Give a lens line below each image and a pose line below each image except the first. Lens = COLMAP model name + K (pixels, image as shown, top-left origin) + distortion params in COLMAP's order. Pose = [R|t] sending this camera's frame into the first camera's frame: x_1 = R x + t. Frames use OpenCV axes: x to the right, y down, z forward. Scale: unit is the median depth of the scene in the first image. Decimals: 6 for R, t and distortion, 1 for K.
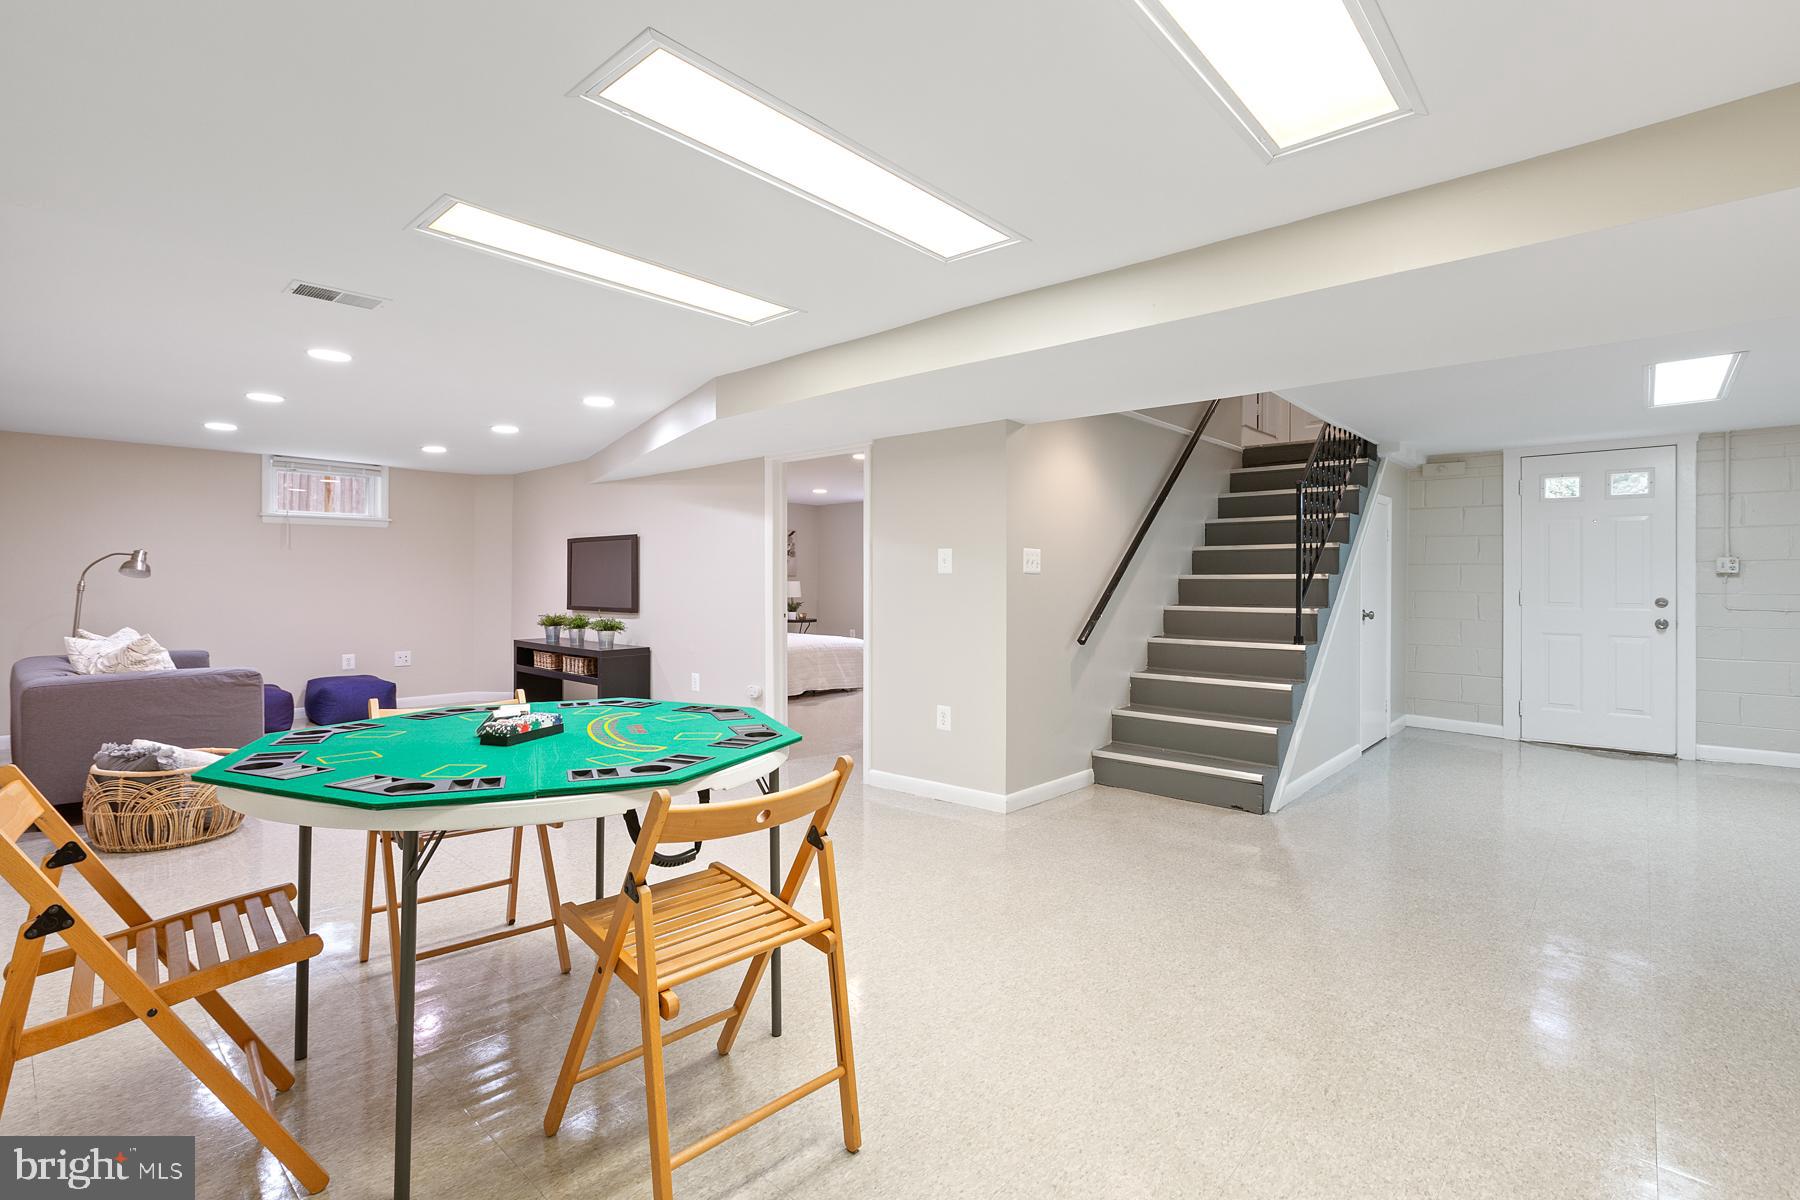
lens RADIAL K [[807.1, 0, 918.1], [0, 807.1, 582.2], [0, 0, 1]] dist [0.000407, -0.001336]
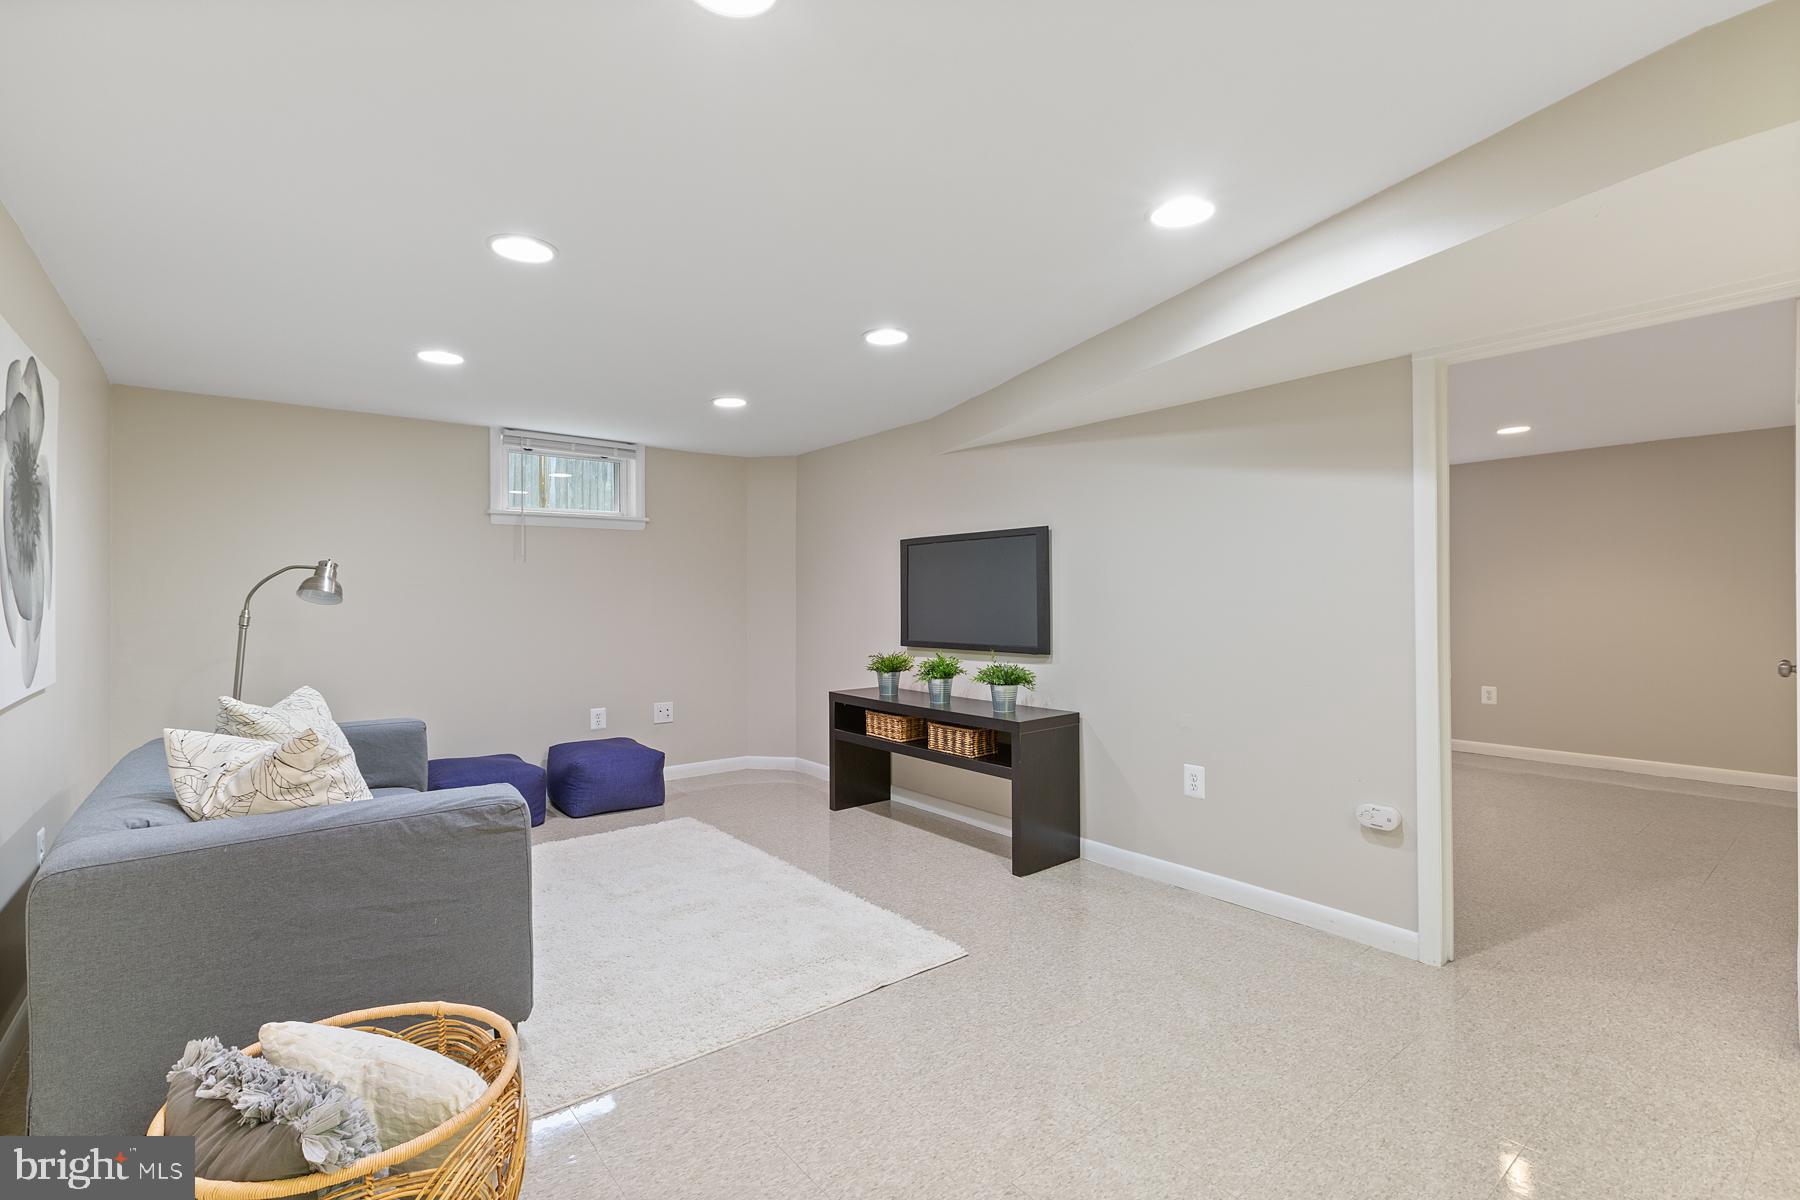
lens RADIAL K [[807.1, 0, 925.8], [0, 807.1, 596.3], [0, 0, 1]] dist [0.000407, -0.001336]
pose [[0.987025, -0.009581, -0.160281, -0.341551], [0.008782, 0.999945, -0.005689, -0.003265], [0.160327, 0.004208, 0.987055, 0.383973]]
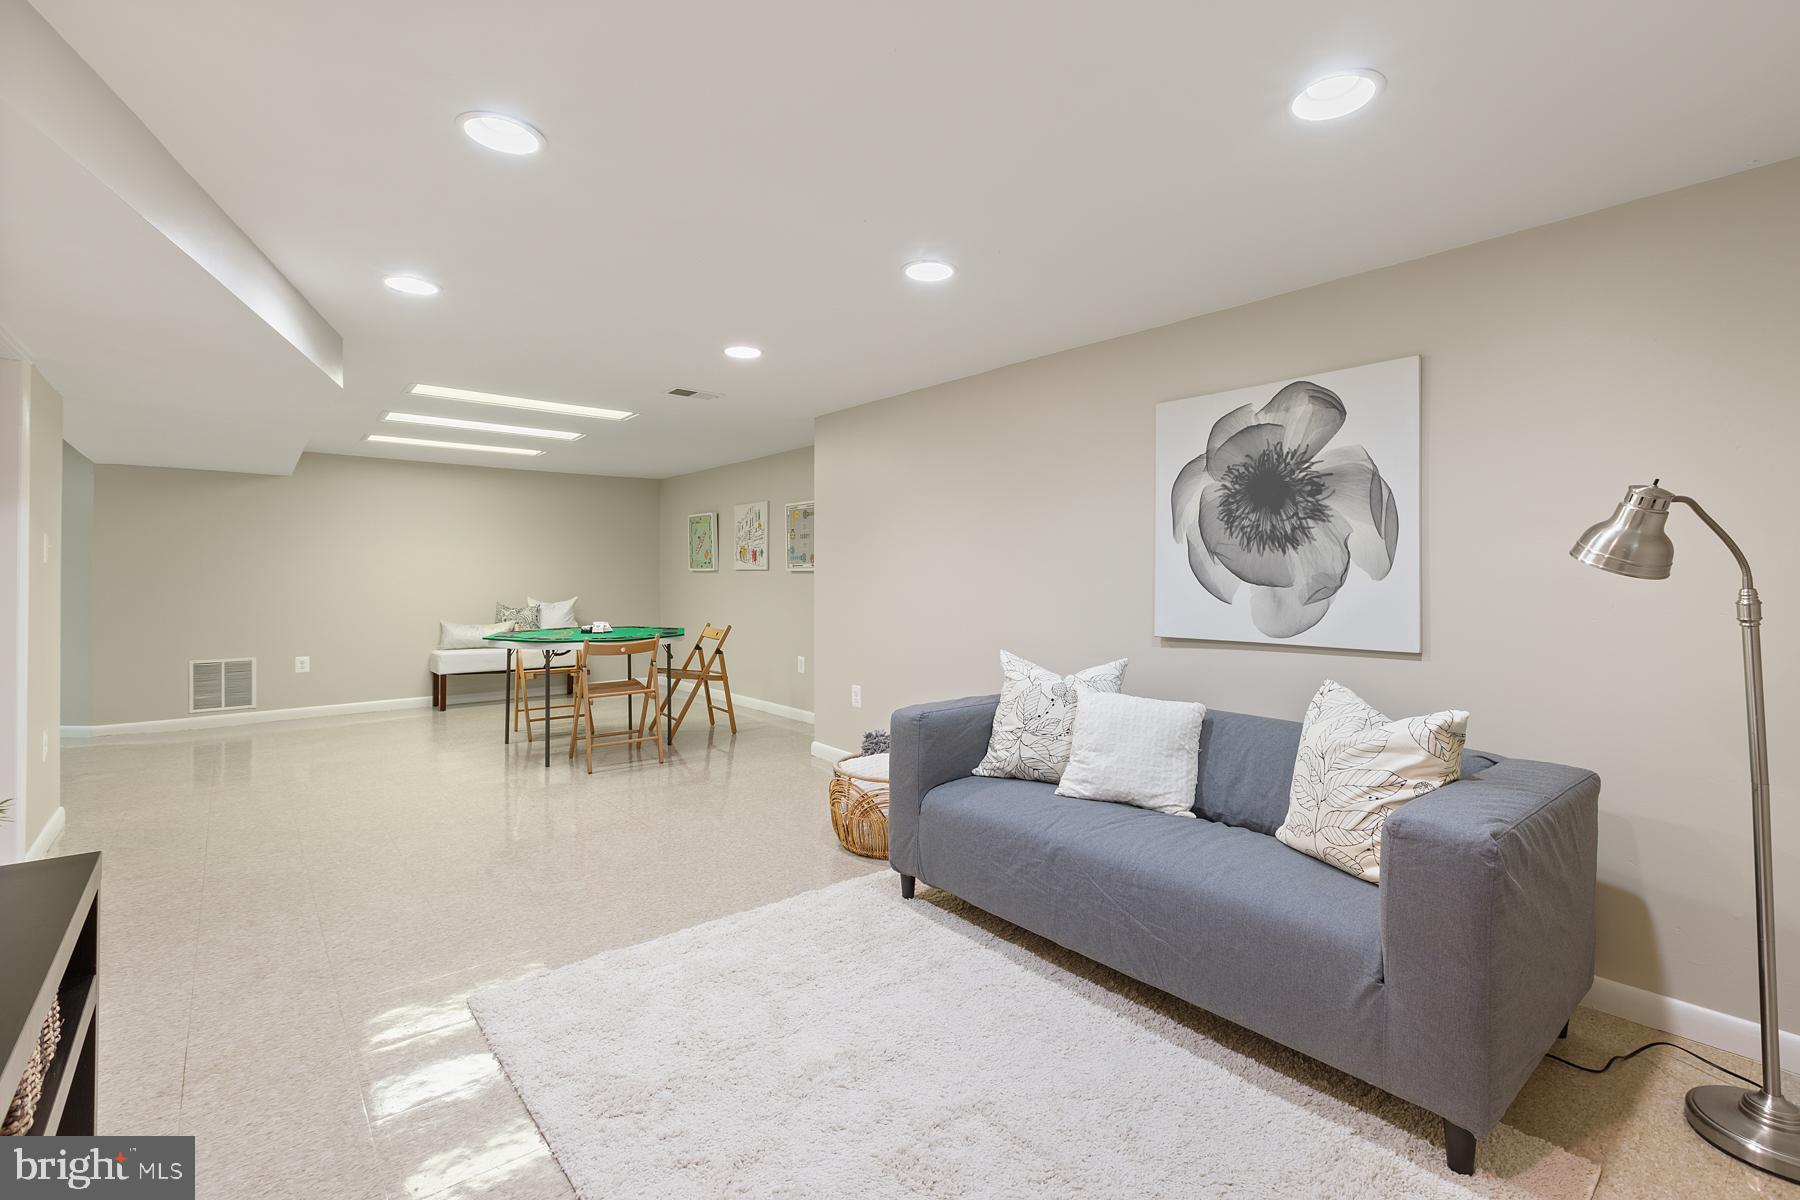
lens RADIAL K [[807.1, 0, 905.1], [0, 807.1, 575.2], [0, 0, 1]] dist [0.000407, -0.001336]
pose [[-0.986717, -0.009743, 0.162154, -0.632134], [-0.009701, 0.999952, 0.001052, -0.003787], [-0.162157, -0.000535, -0.986765, 1.127670]]
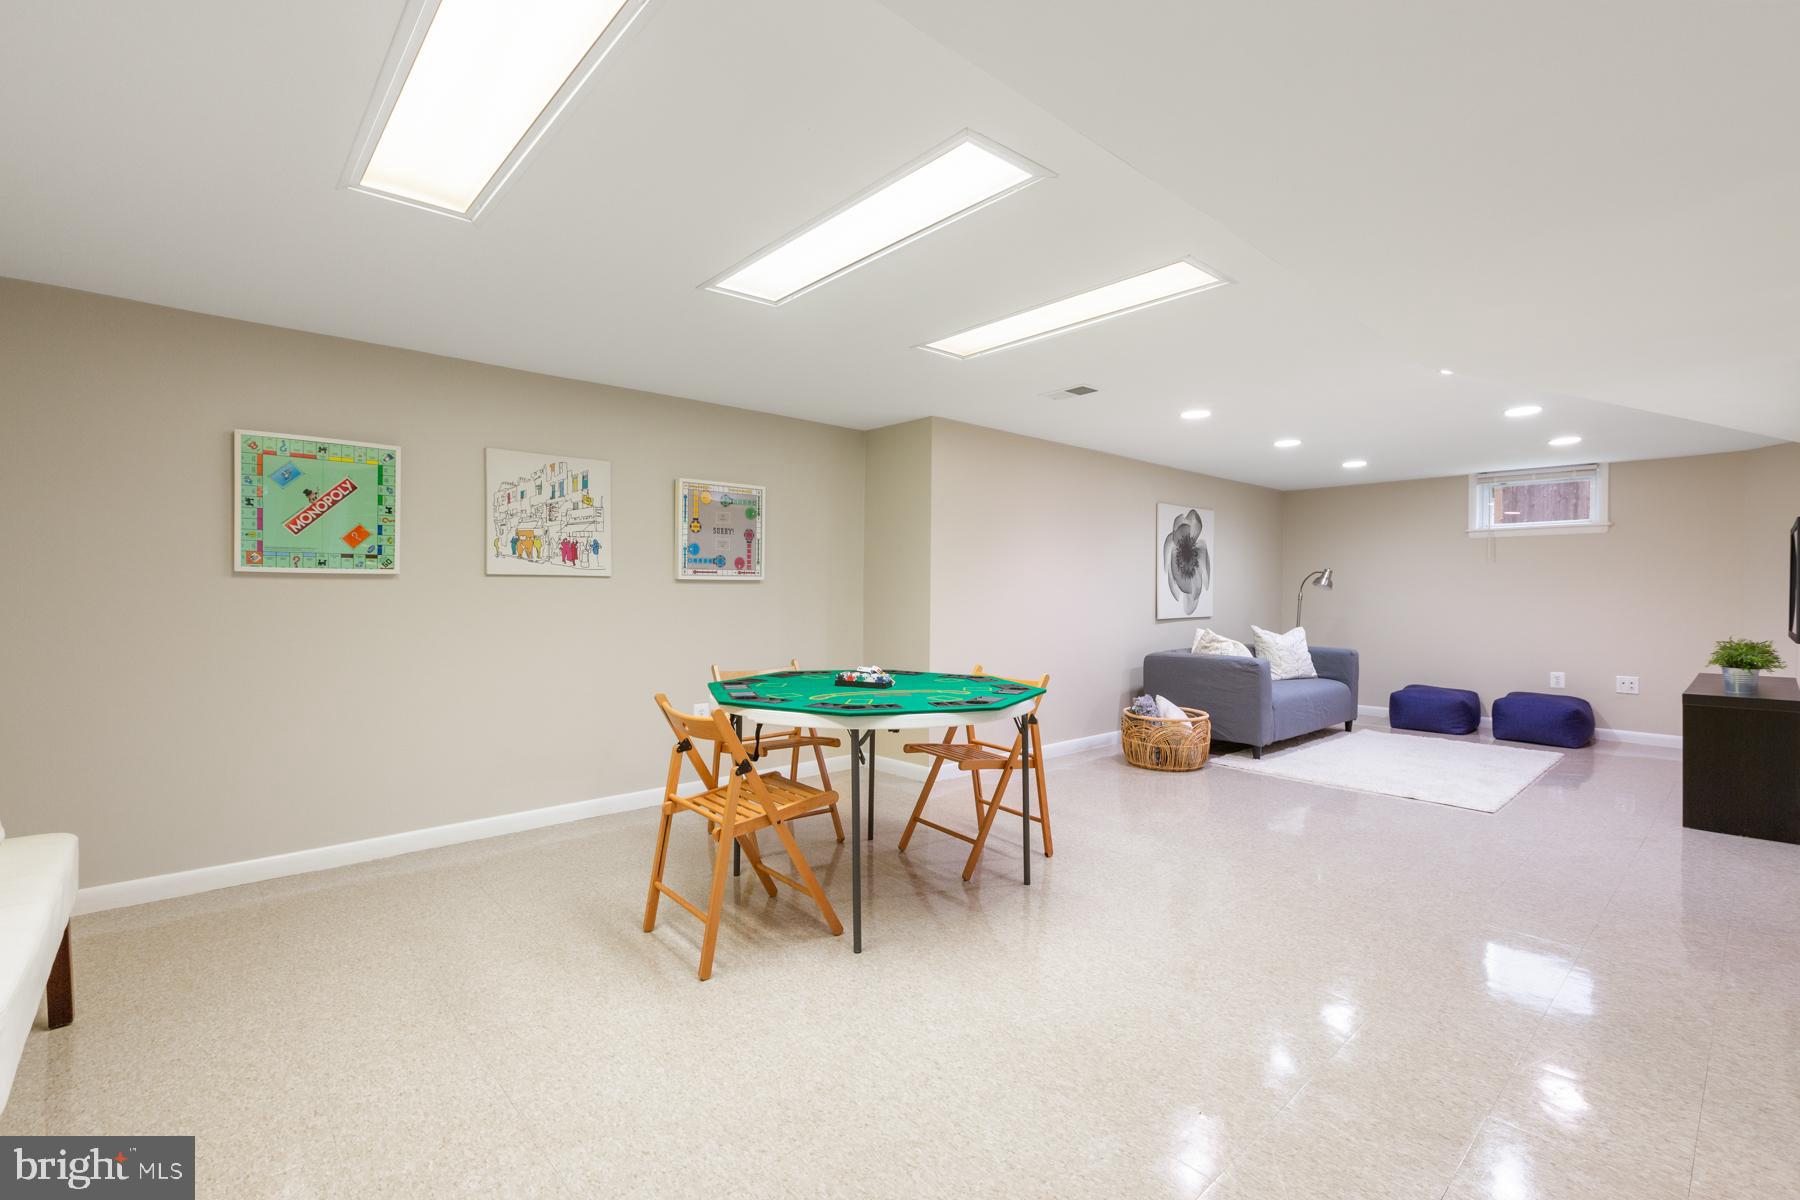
lens RADIAL K [[807.1, 0, 889.5], [0, 807.1, 601.8], [0, 0, 1]] dist [0.000407, -0.001336]
pose [[-0.120426, 0.007068, -0.992697, 0.339420], [-0.005485, 0.999955, 0.007785, 0.005888], [0.992707, 0.006382, -0.120382, 0.391301]]
